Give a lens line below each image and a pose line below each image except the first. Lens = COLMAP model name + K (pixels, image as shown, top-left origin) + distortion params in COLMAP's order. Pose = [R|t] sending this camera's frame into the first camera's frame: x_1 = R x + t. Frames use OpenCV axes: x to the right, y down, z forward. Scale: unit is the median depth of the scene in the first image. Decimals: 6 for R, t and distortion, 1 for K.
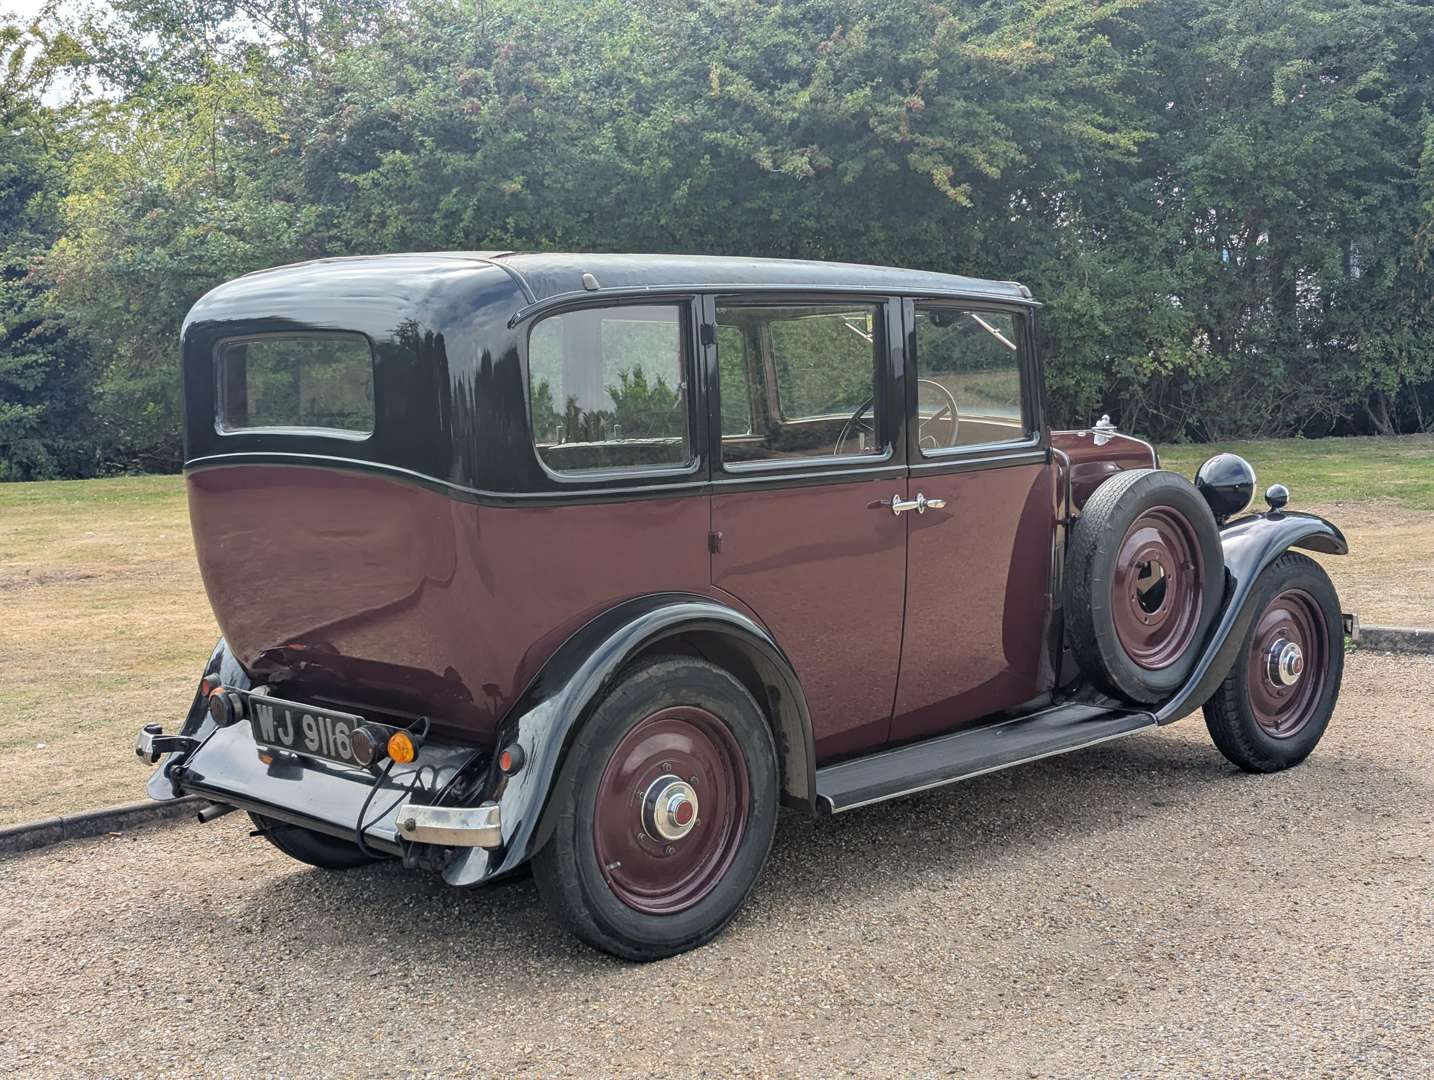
lens RADIAL K [[2027.4, 0, 717.0], [0, 2027.4, 540.0], [0, 0, 1]] dist [0.148644, -0.450075]
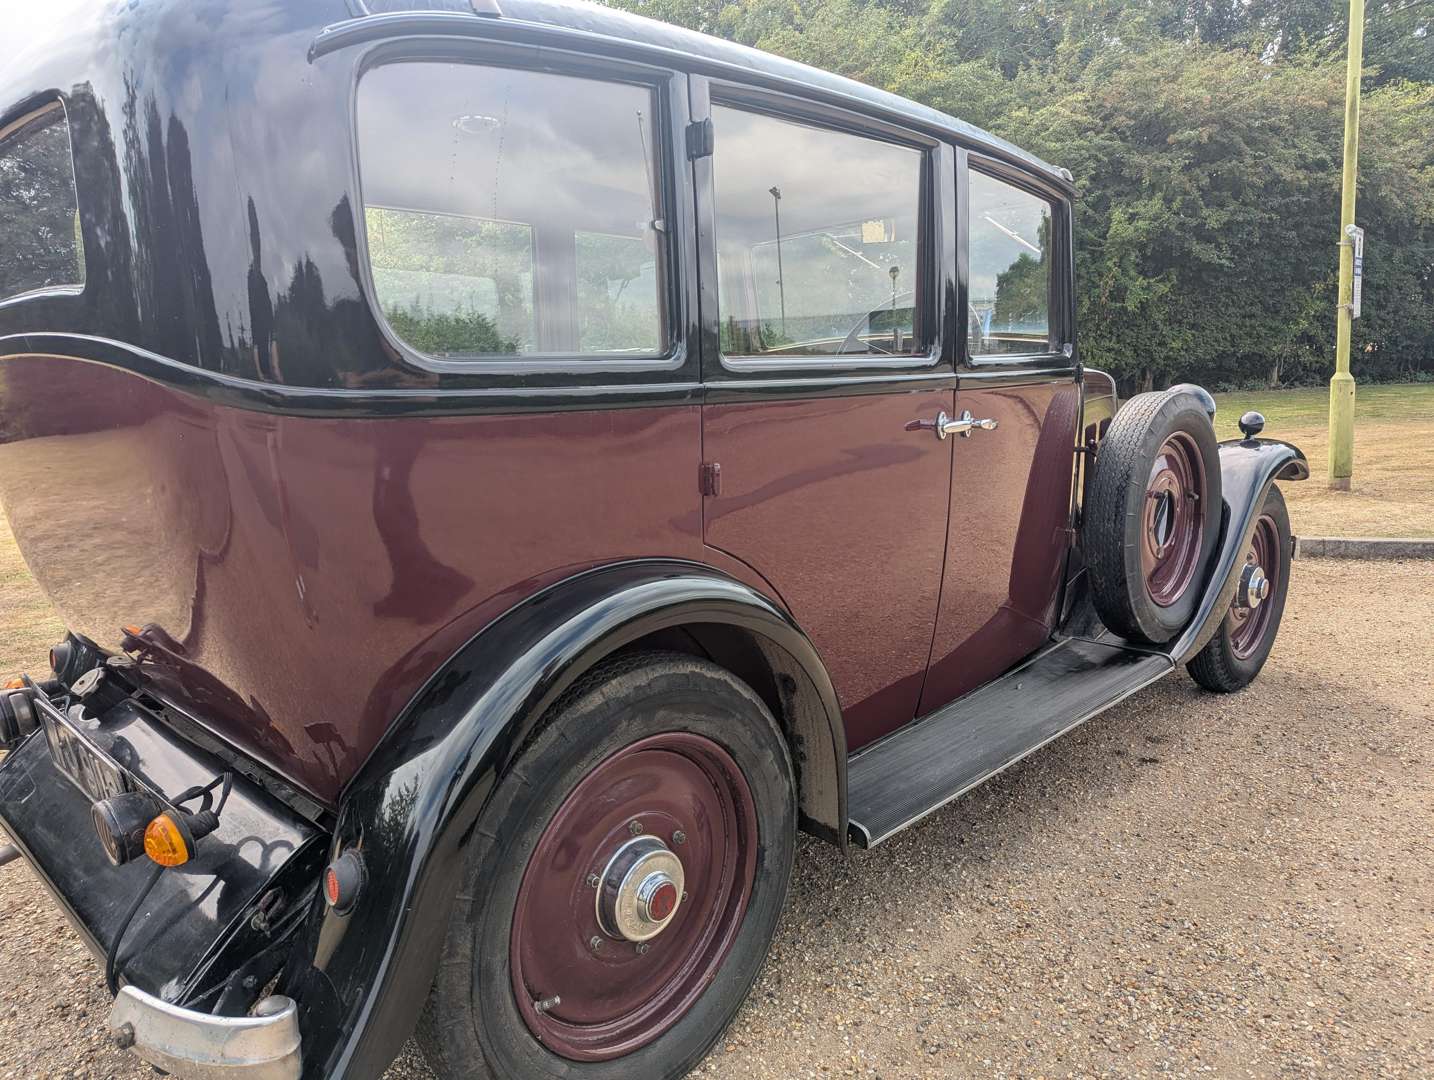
lens RADIAL K [[1029.0, 0, 710.6], [0, 1029.0, 532.9], [0, 0, 1]] dist [0.041762, -0.003279]
pose [[0.999683, -0.003868, 0.024872, -0.008296], [0.002187, 0.997734, 0.067241, -0.003427], [-0.025076, -0.067165, 0.997427, 0.635013]]
